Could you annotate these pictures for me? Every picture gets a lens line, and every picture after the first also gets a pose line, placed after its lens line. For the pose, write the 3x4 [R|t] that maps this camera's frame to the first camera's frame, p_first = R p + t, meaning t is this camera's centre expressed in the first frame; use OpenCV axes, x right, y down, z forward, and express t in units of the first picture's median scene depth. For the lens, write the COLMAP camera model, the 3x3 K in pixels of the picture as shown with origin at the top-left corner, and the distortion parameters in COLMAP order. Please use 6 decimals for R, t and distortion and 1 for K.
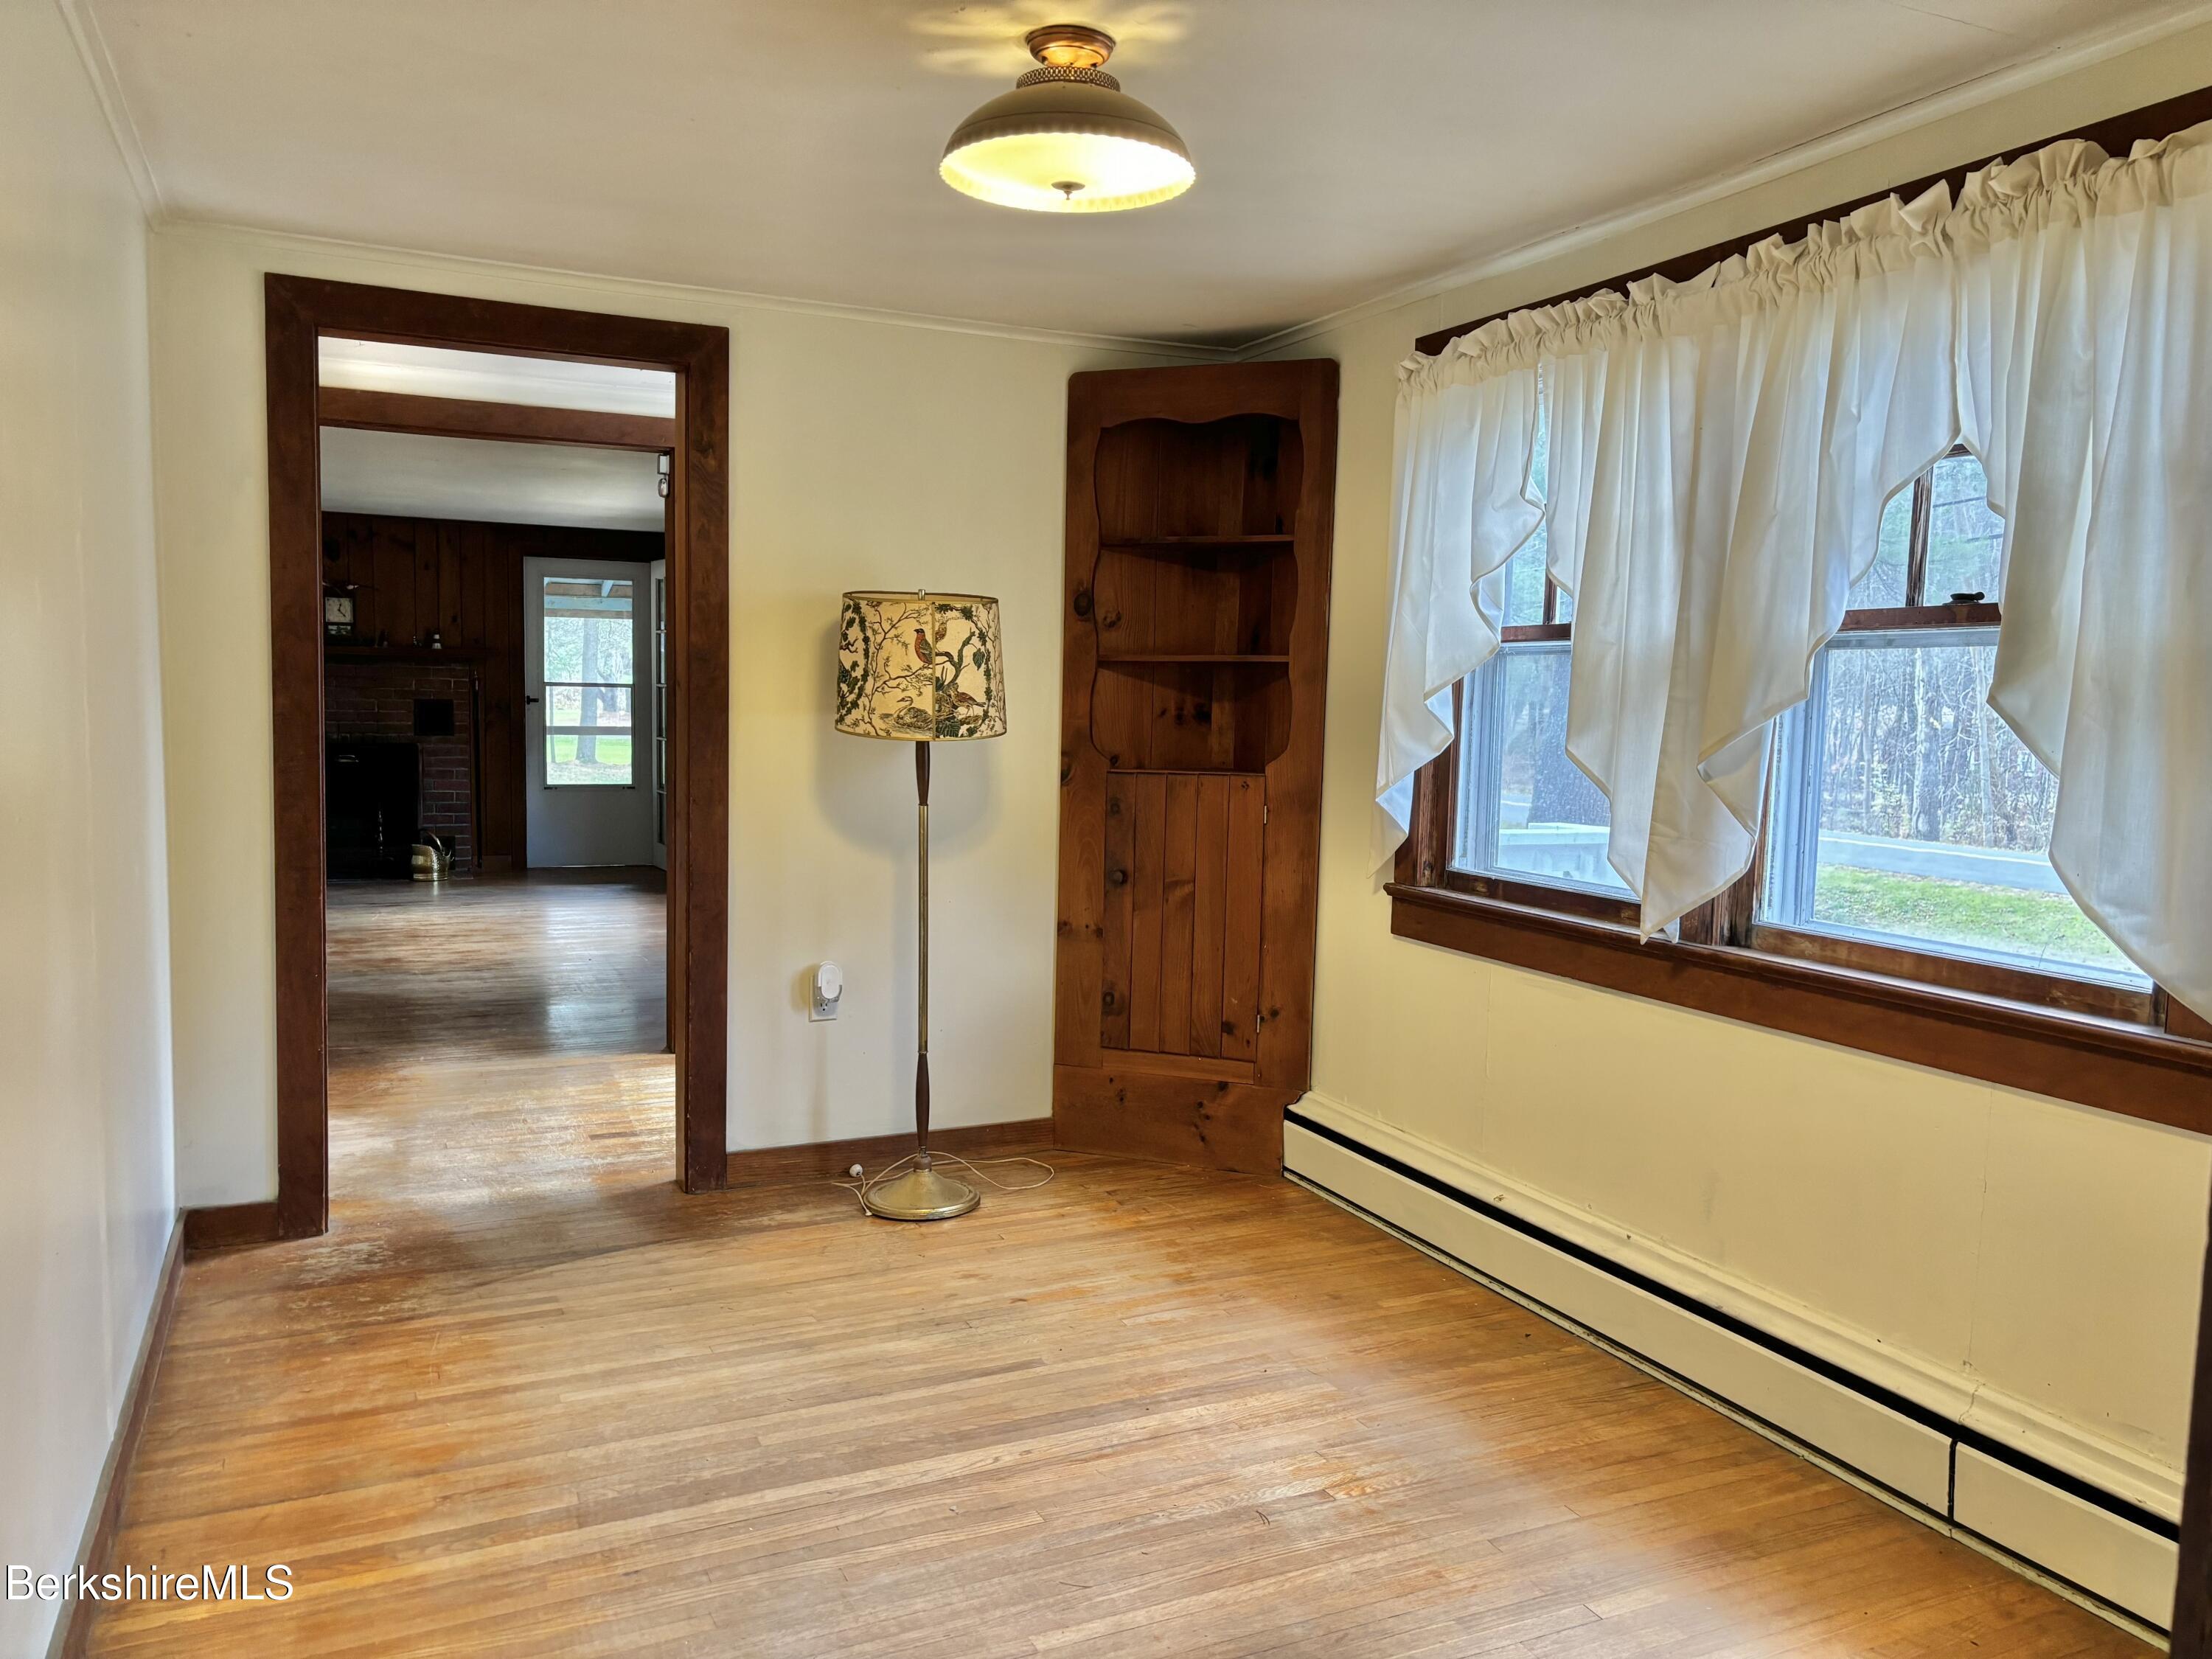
lens RADIAL K [[1701.4, 0, 1117.7], [0, 1701.4, 823.6], [0, 0, 1]] dist [0.036513, -0.015953]
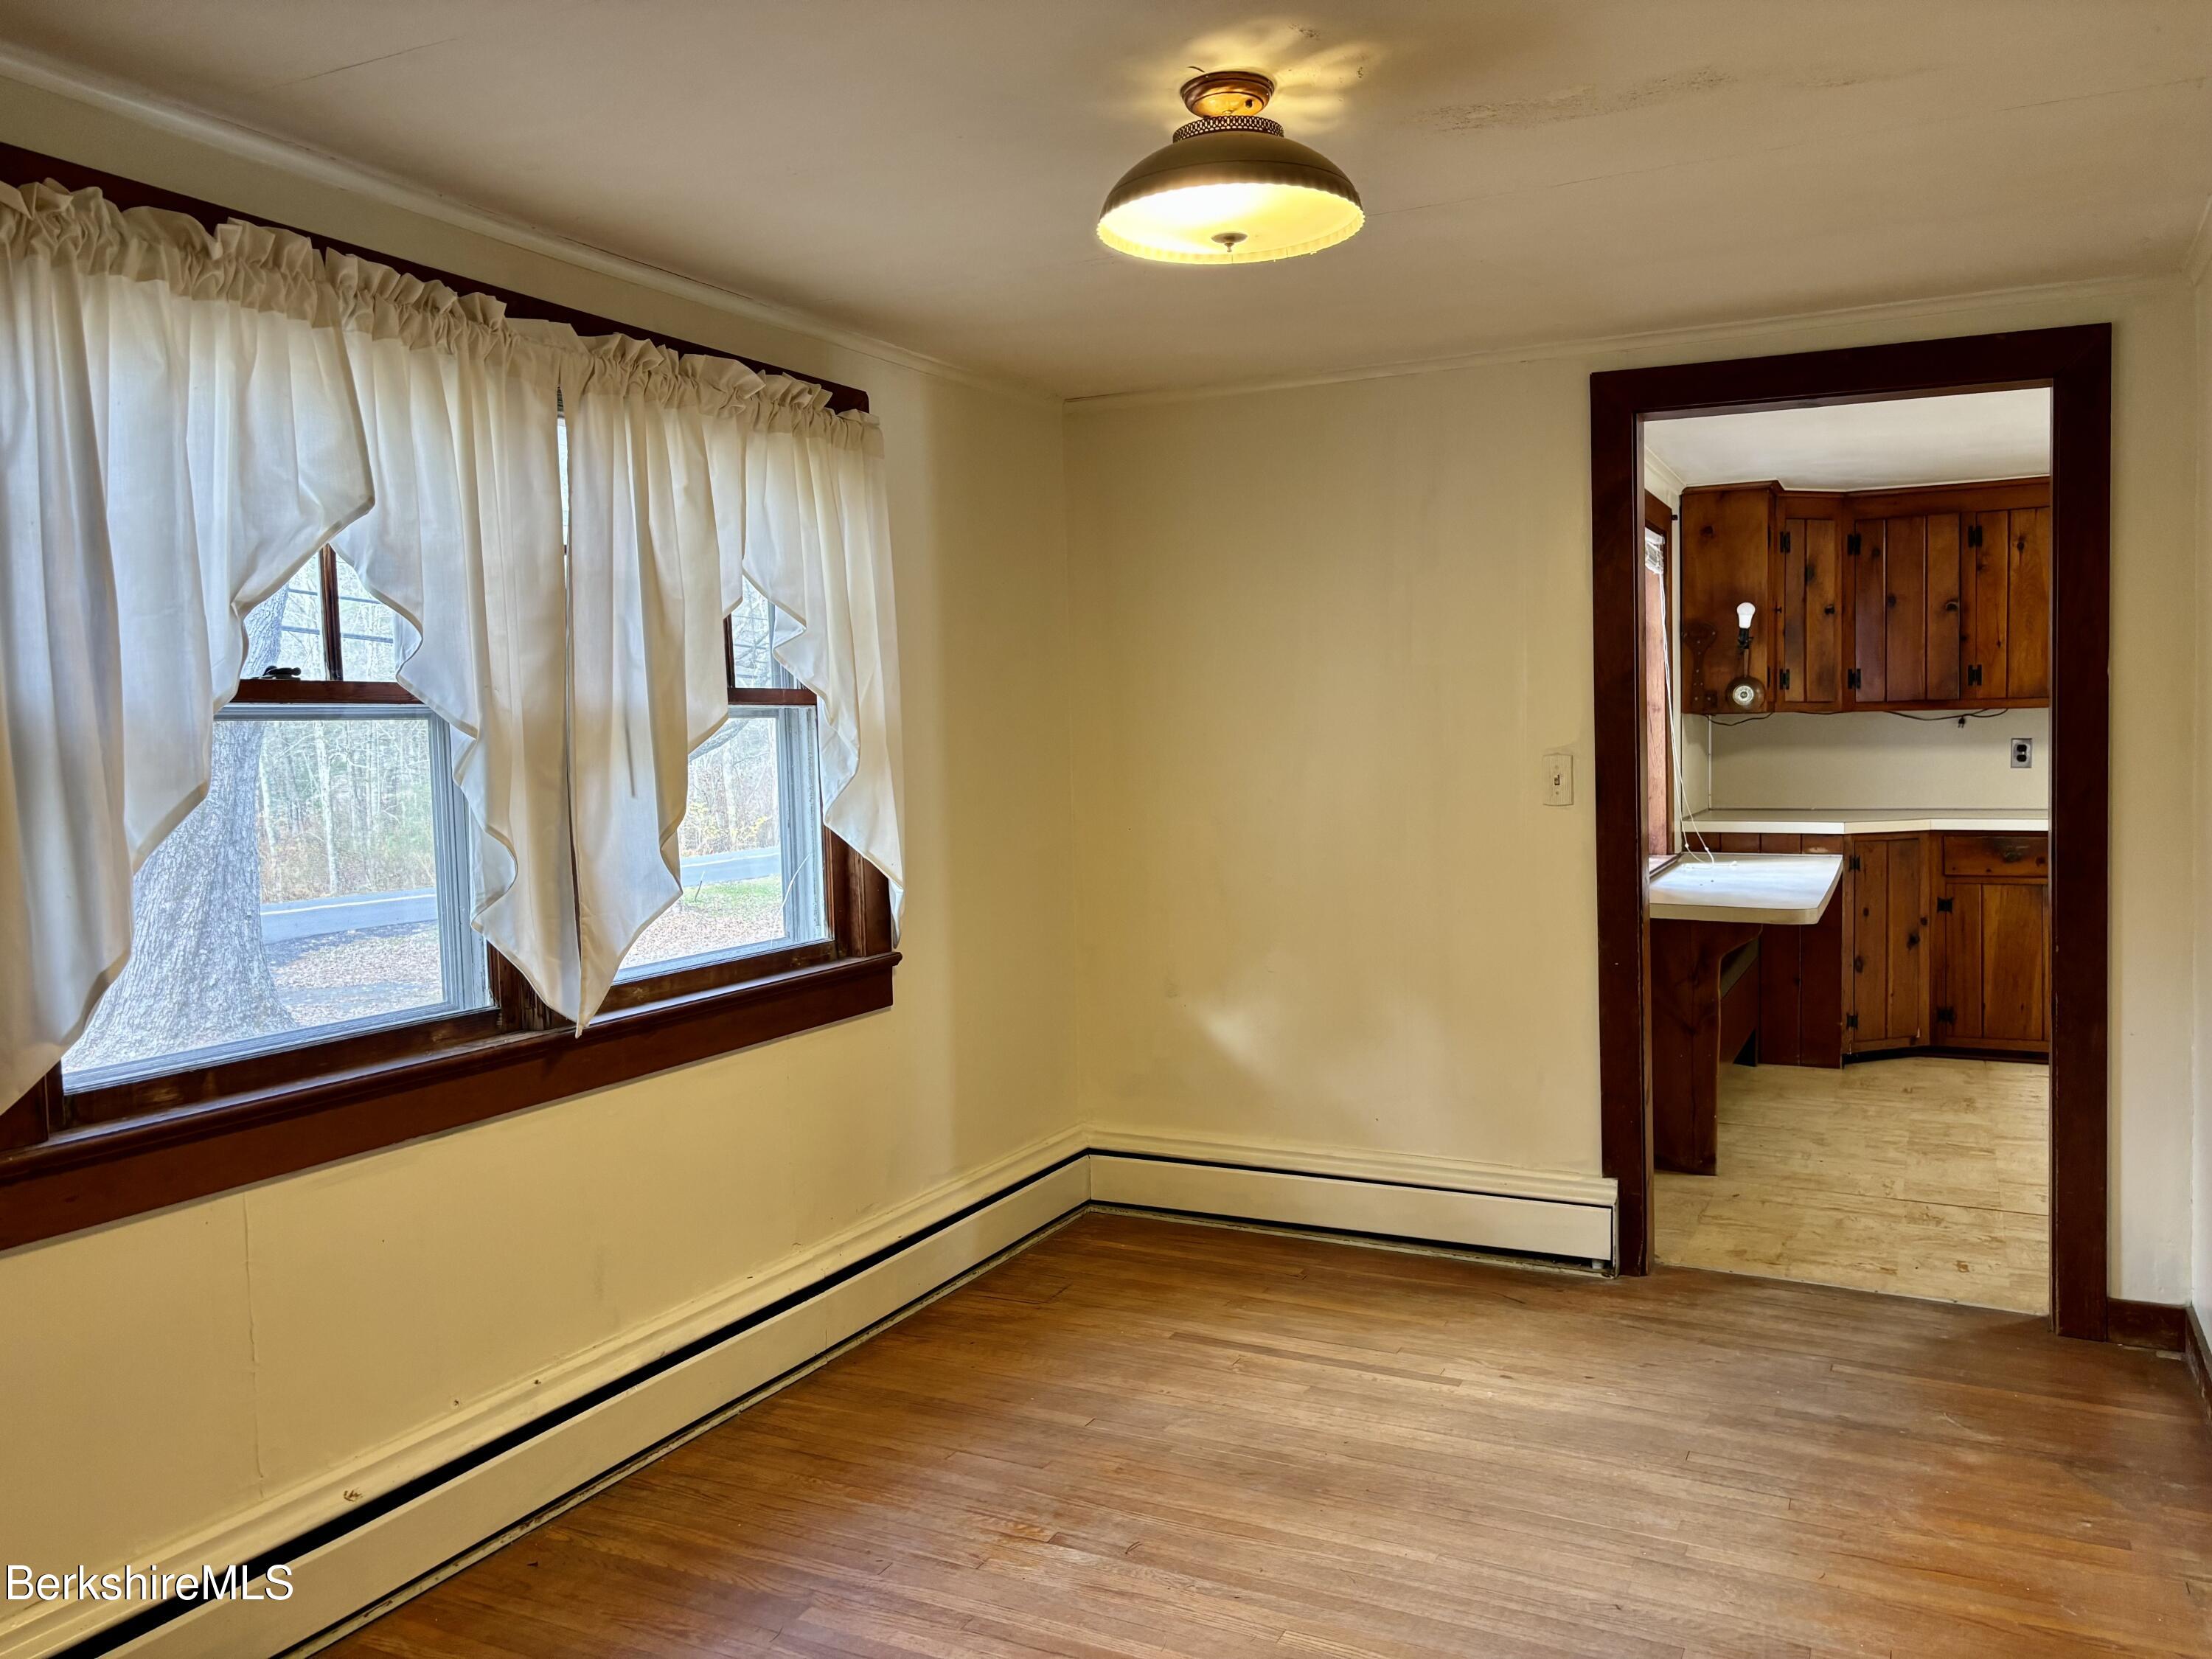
lens RADIAL K [[1654.2, 0, 1106.0], [0, 1654.2, 829.5], [0, 0, 1]] dist [0.040702, -0.045719]
pose [[-0.618650, -0.041527, 0.784569, -0.513501], [0.080705, 0.989961, 0.116036, -0.109939], [-0.781511, 0.135104, -0.609088, 1.182746]]
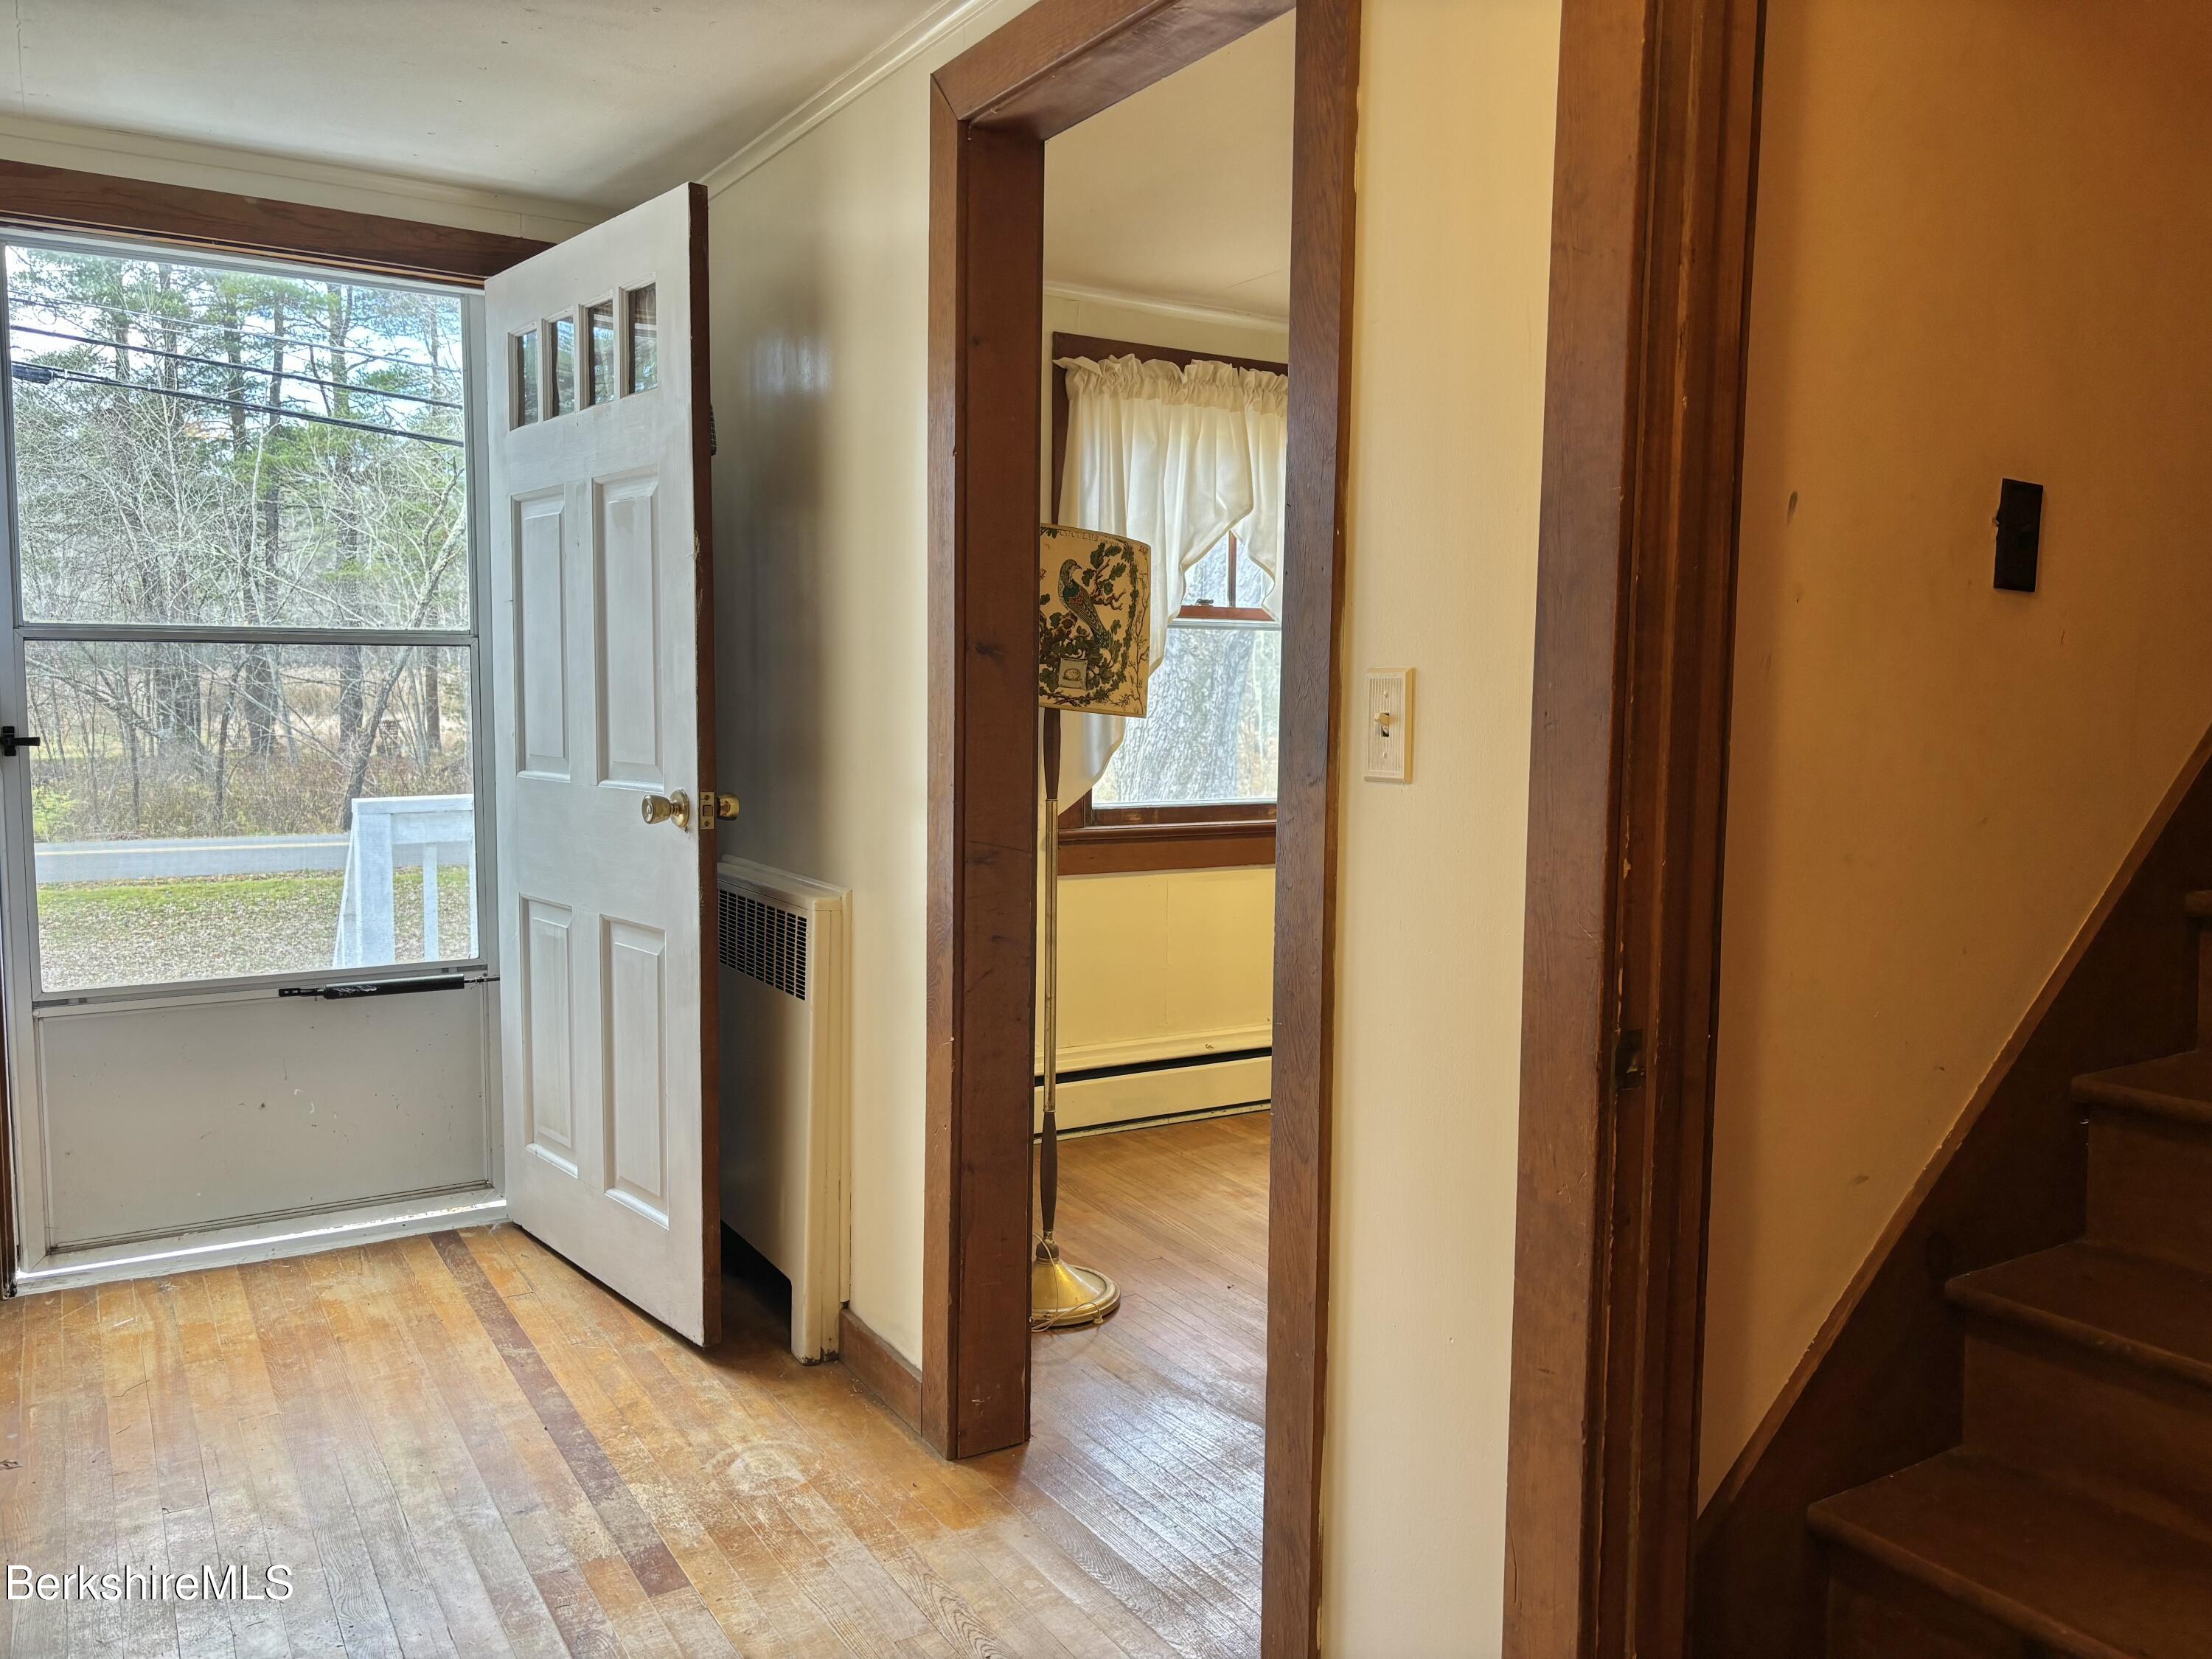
lens RADIAL K [[1654.2, 0, 1106.0], [0, 1654.2, 829.5], [0, 0, 1]] dist [0.040702, -0.045719]
pose [[-0.108584, -0.107074, 0.988304, -1.039055], [0.072559, 0.990677, 0.115303, -0.100395], [-0.991436, 0.084231, -0.099802, 1.237357]]
